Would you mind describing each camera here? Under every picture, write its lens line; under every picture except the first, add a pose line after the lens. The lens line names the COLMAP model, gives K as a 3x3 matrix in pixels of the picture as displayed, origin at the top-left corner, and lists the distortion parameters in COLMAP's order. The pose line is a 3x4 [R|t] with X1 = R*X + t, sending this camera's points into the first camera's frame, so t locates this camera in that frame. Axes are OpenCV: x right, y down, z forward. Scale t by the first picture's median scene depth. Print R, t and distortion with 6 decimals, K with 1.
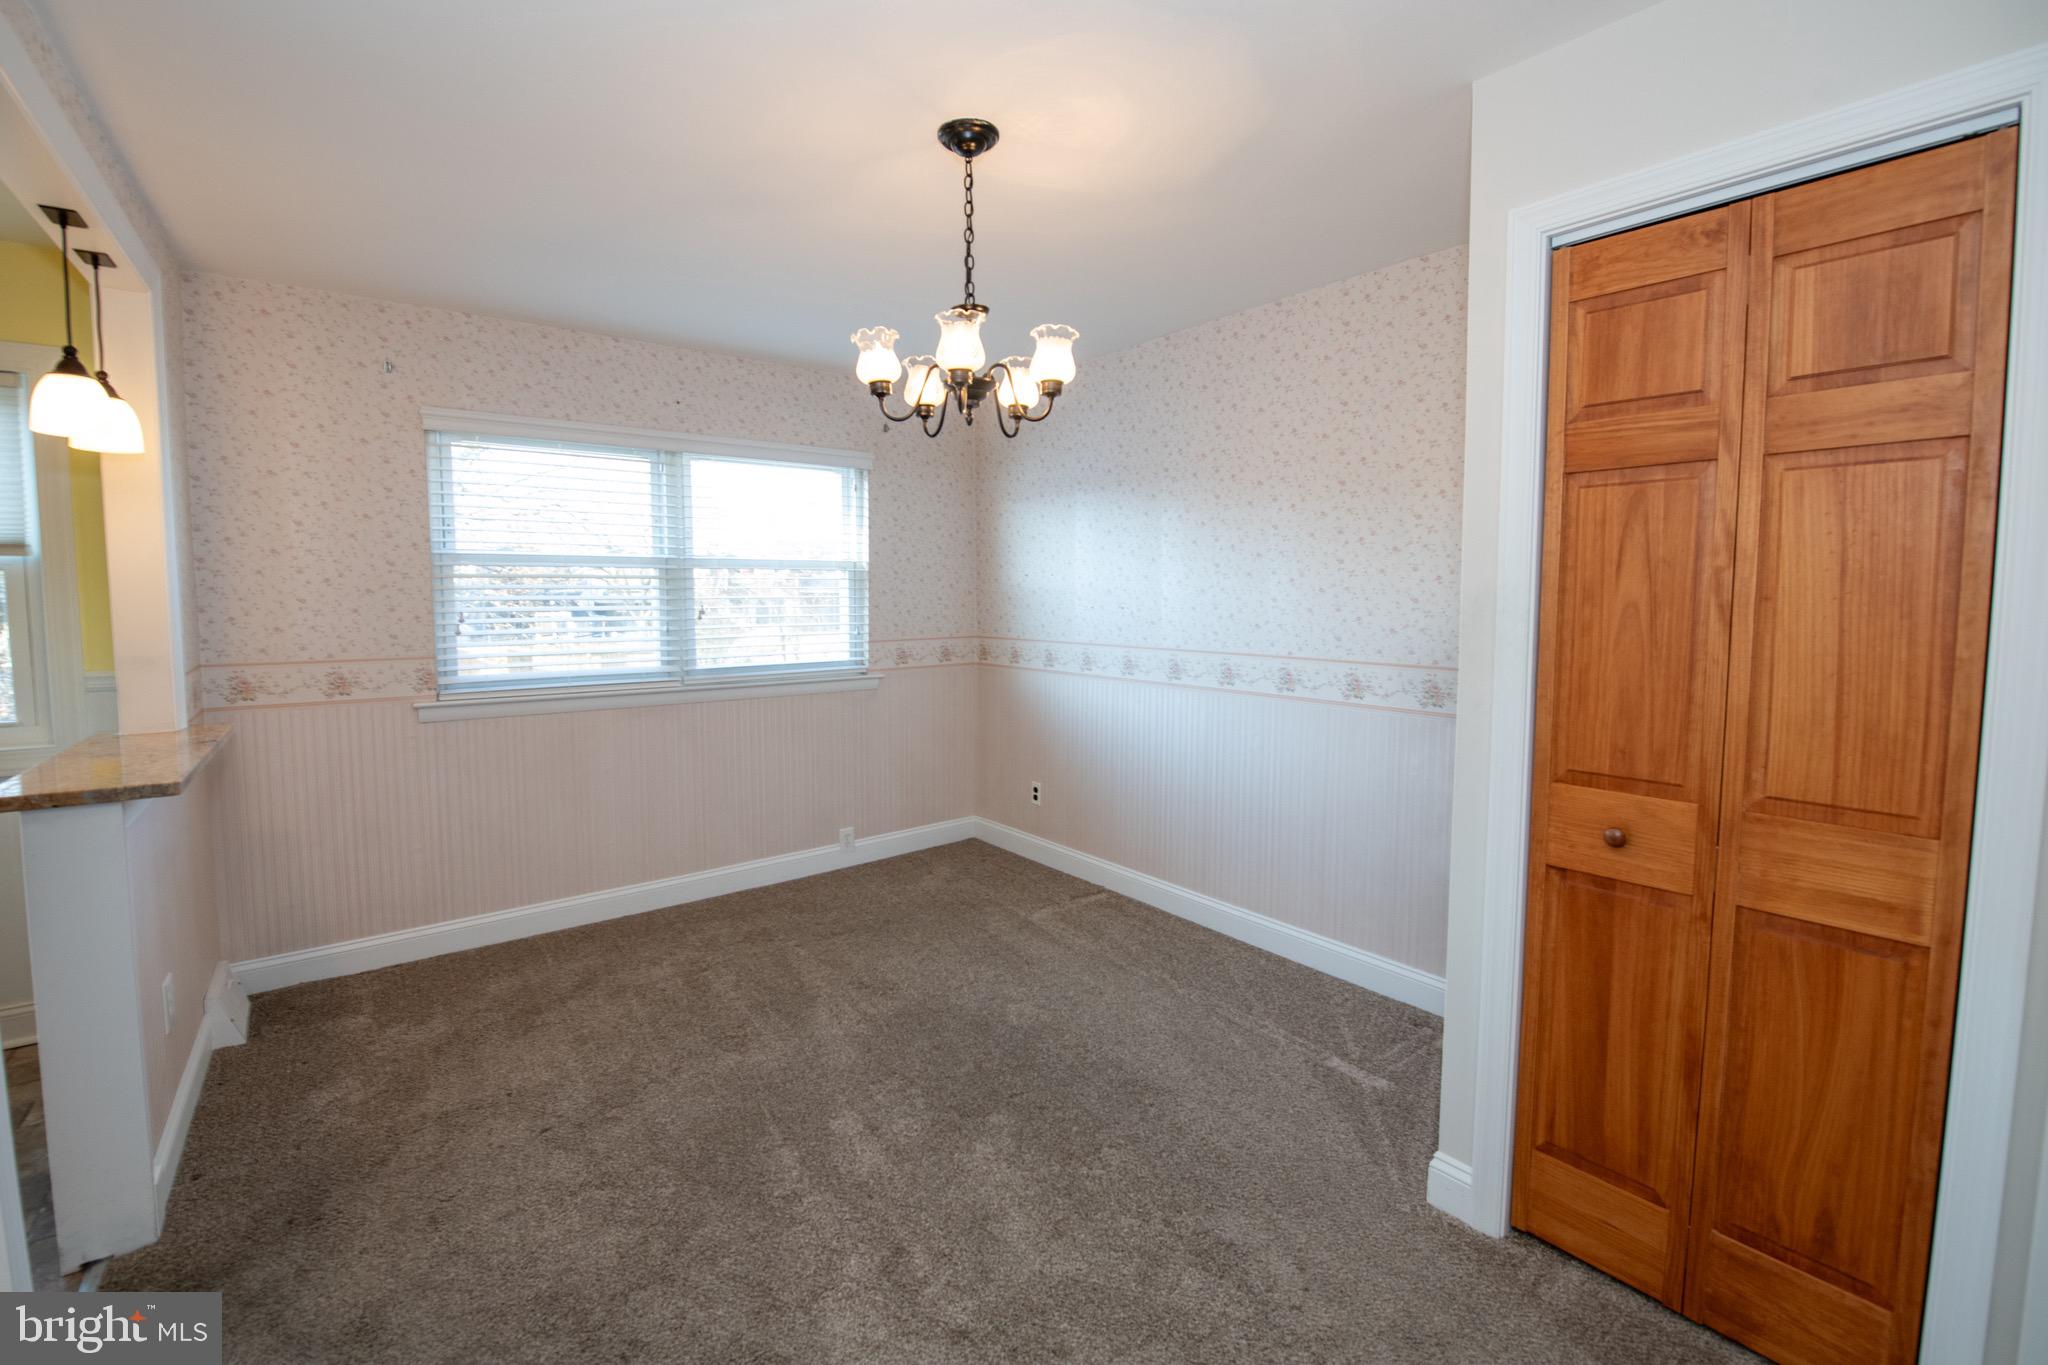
lens RADIAL K [[871.5, 0, 1007.0], [0, 871.5, 666.9], [0, 0, 1]] dist [-0.009844, -0.003794]
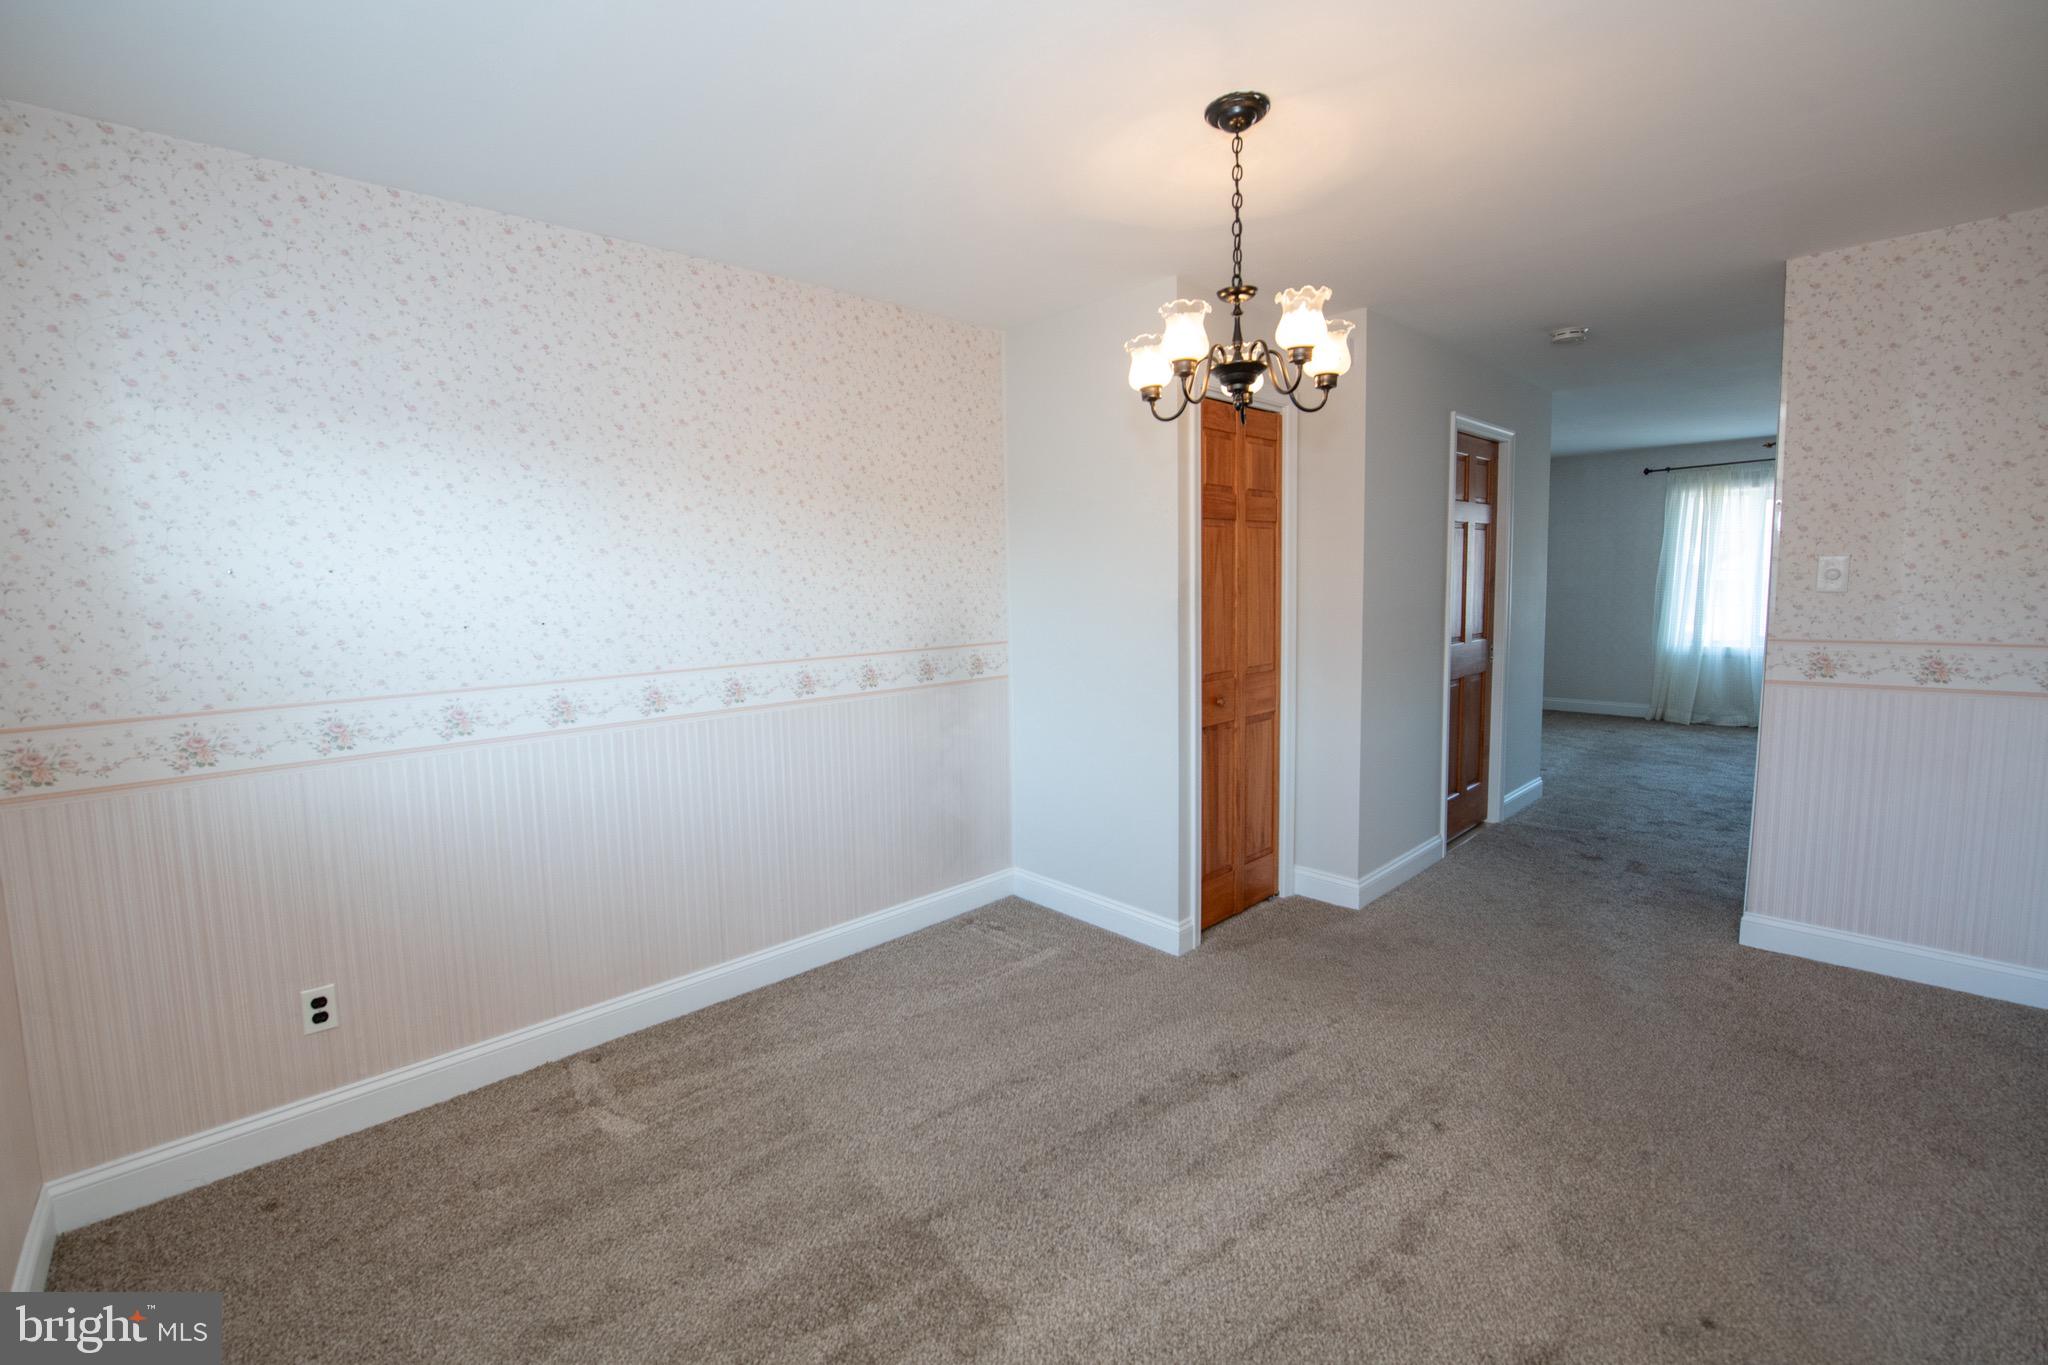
lens RADIAL K [[871.5, 0, 1007.7], [0, 871.5, 678.2], [0, 0, 1]] dist [-0.009844, -0.003794]
pose [[-0.093862, -0.103585, 0.990182, -0.715513], [0.111518, 0.987220, 0.113846, -0.082542], [-0.989320, 0.121109, -0.081110, 0.942722]]
